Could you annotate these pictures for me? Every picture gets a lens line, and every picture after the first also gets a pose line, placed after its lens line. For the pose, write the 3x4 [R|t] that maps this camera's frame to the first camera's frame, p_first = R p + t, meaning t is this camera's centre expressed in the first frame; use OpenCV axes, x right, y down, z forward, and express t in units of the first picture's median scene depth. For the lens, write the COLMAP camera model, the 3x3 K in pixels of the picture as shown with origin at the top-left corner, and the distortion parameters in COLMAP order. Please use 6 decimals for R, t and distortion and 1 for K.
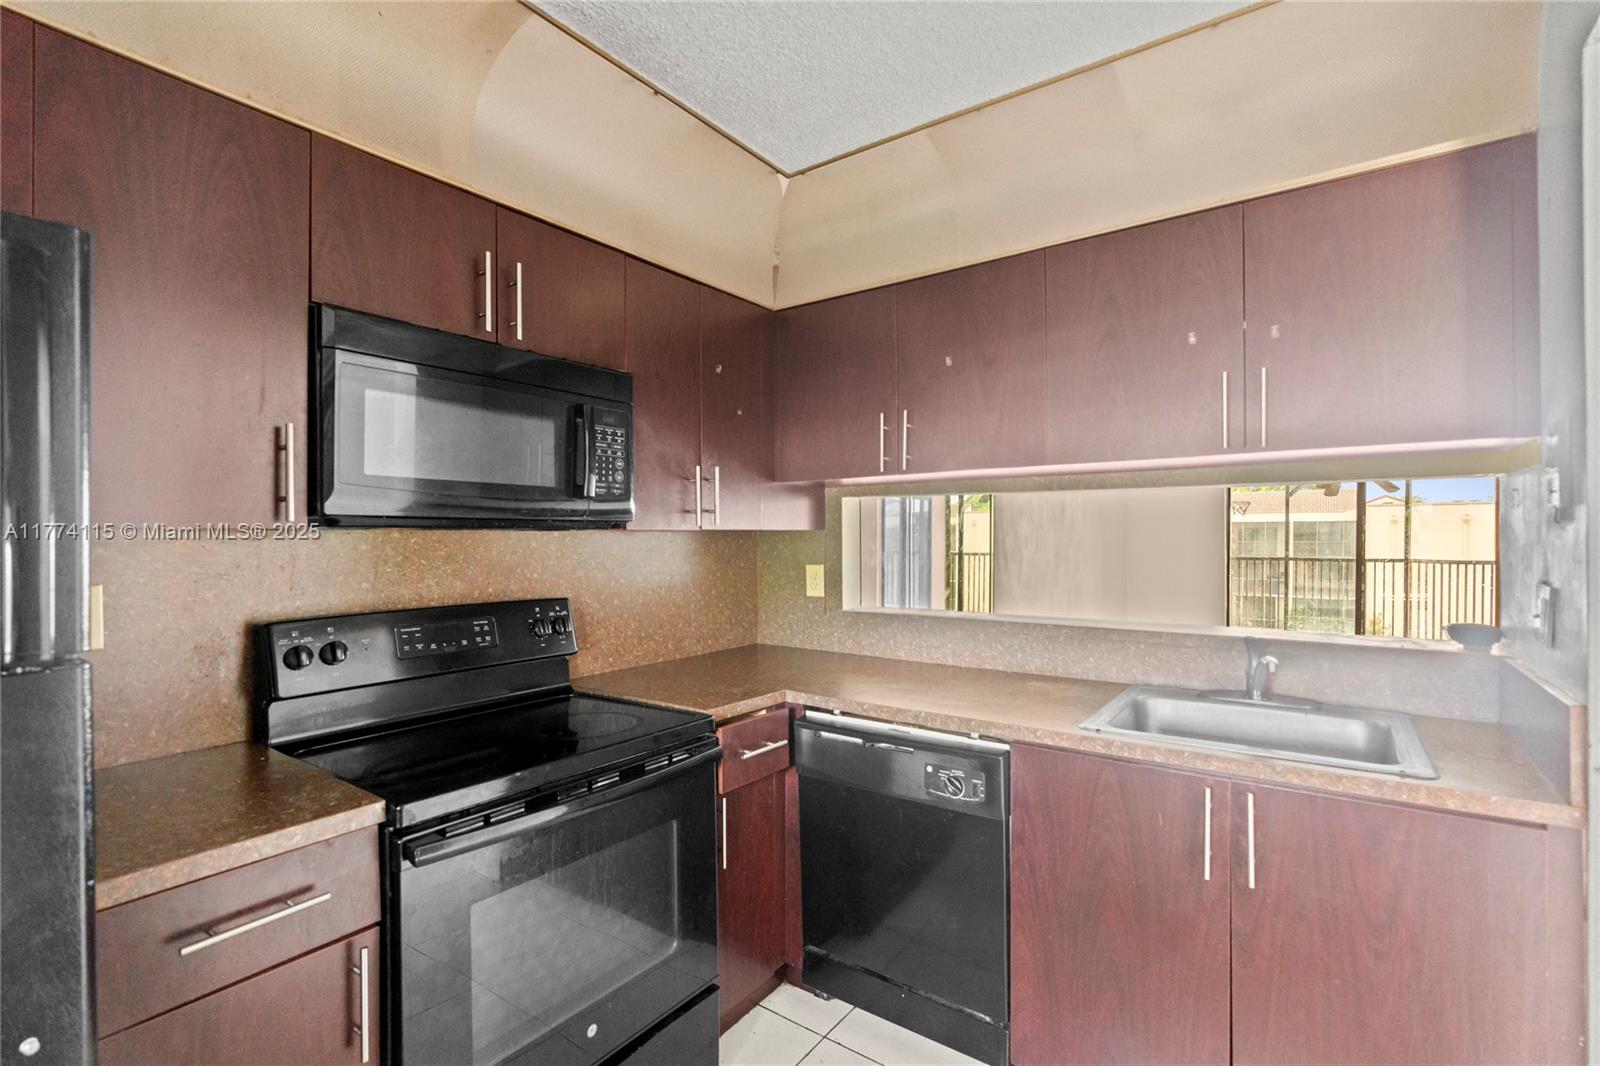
lens RADIAL K [[722.4, 0, 784.6], [0, 722.4, 530.9], [0, 0, 1]] dist [0.000028, 0.000805]
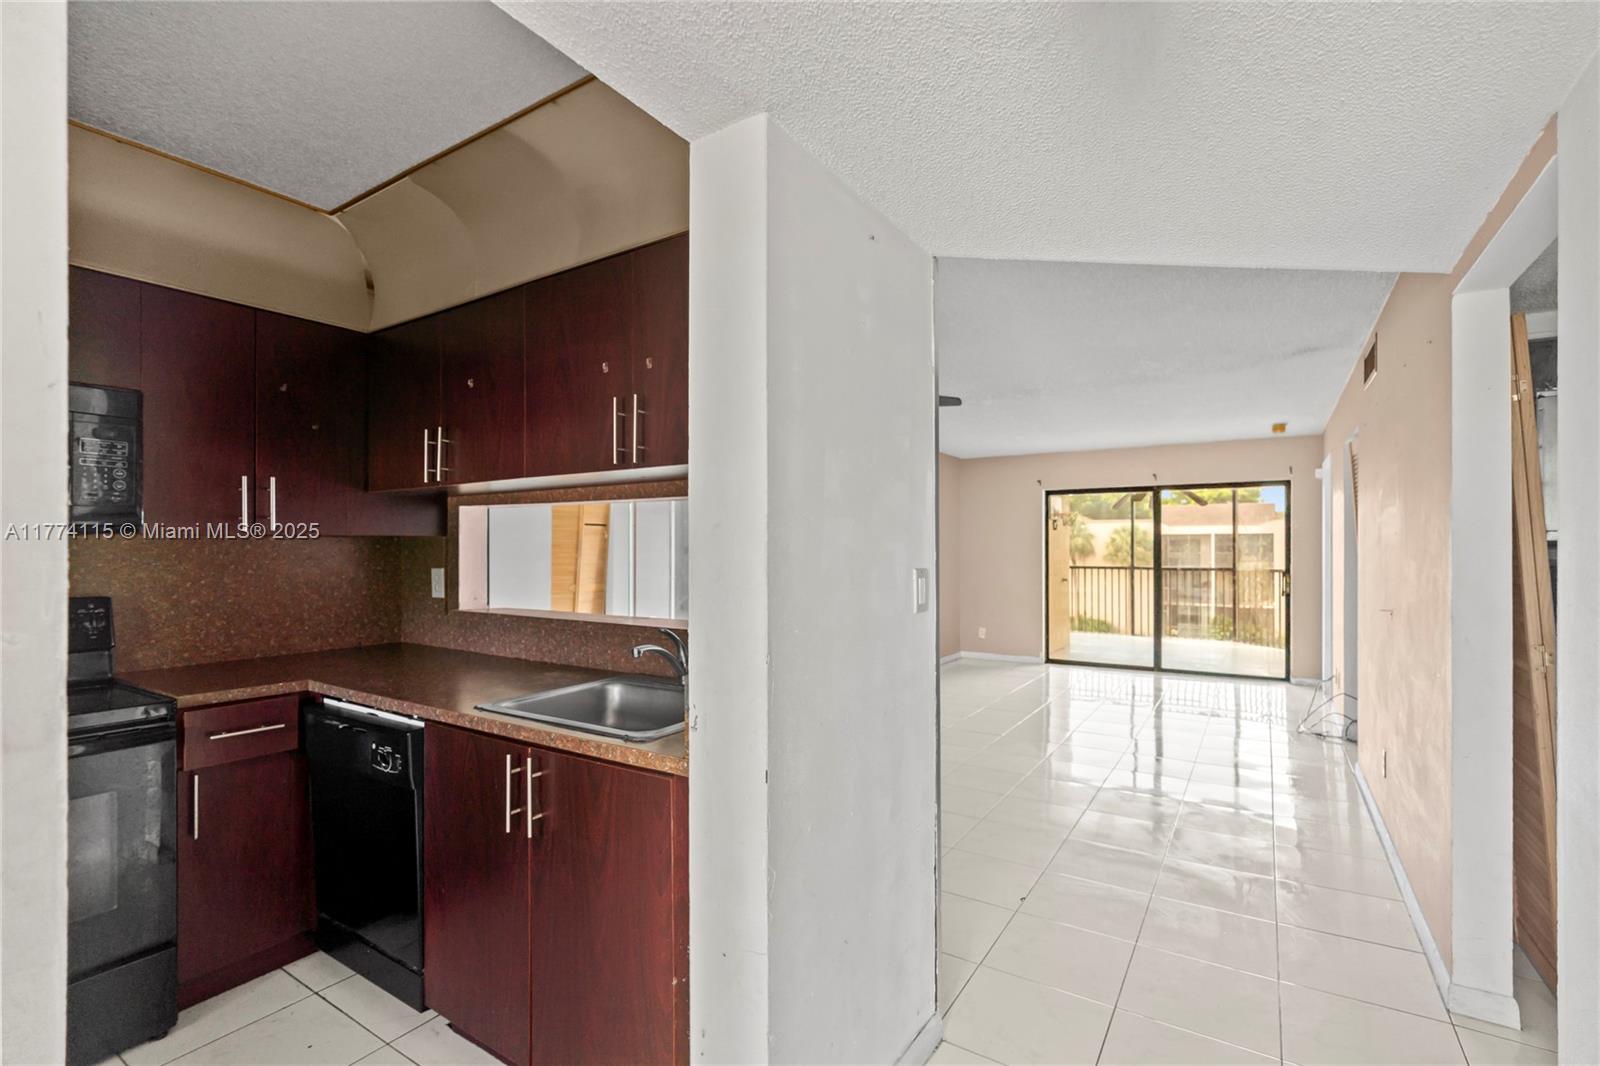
lens RADIAL K [[722.4, 0, 805.3], [0, 722.4, 541.0], [0, 0, 1]] dist [0.000028, 0.000805]
pose [[0.999199, 0.002379, 0.039946, 0.562943], [-0.002339, 0.999997, -0.001040, 0.006129], [-0.039949, 0.000946, 0.999201, -0.103969]]
